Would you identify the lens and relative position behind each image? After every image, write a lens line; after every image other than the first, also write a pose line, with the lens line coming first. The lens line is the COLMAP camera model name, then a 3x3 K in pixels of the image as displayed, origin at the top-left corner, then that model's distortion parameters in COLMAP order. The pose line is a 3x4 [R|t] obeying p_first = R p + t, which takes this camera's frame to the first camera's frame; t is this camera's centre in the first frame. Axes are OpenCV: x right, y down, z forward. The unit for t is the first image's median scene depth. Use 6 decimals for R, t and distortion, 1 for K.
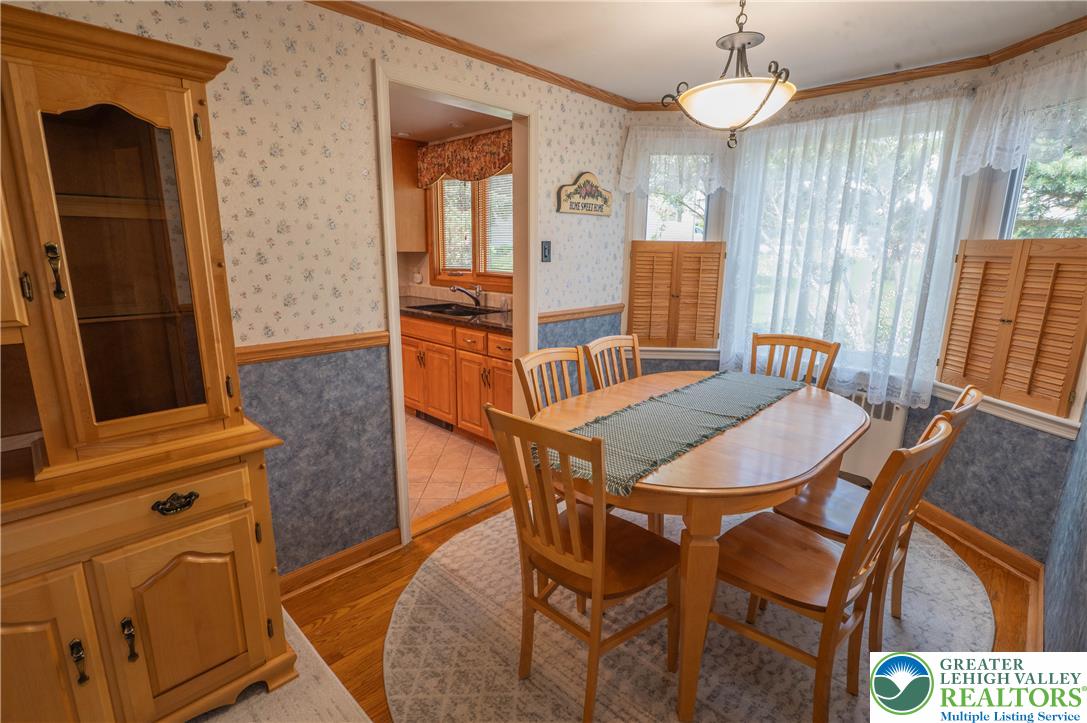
lens RADIAL K [[517.1, 0, 537.3], [0, 517.1, 362.9], [0, 0, 1]] dist [-0.013421, -0.001046]
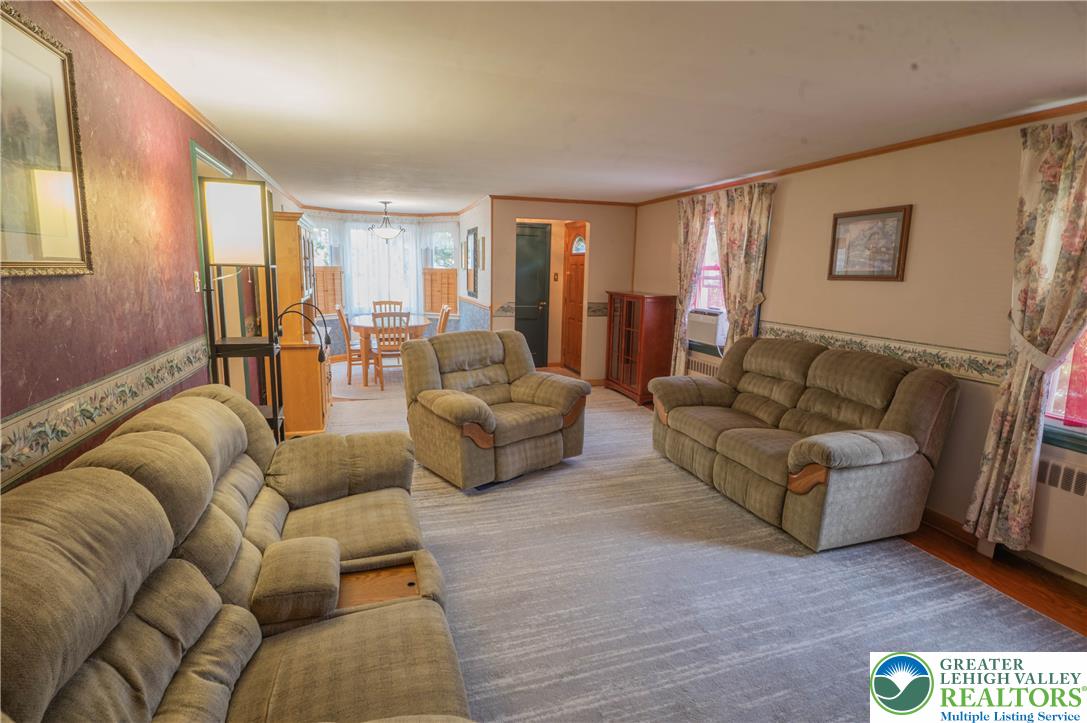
lens RADIAL K [[517.1, 0, 541.4], [0, 517.1, 358.6], [0, 0, 1]] dist [-0.013421, -0.001046]
pose [[0.452512, -0.148661, 0.879280, -1.821581], [0.175869, 0.981519, 0.075437, 0.213558], [-0.874244, 0.120501, 0.470294, -1.147134]]
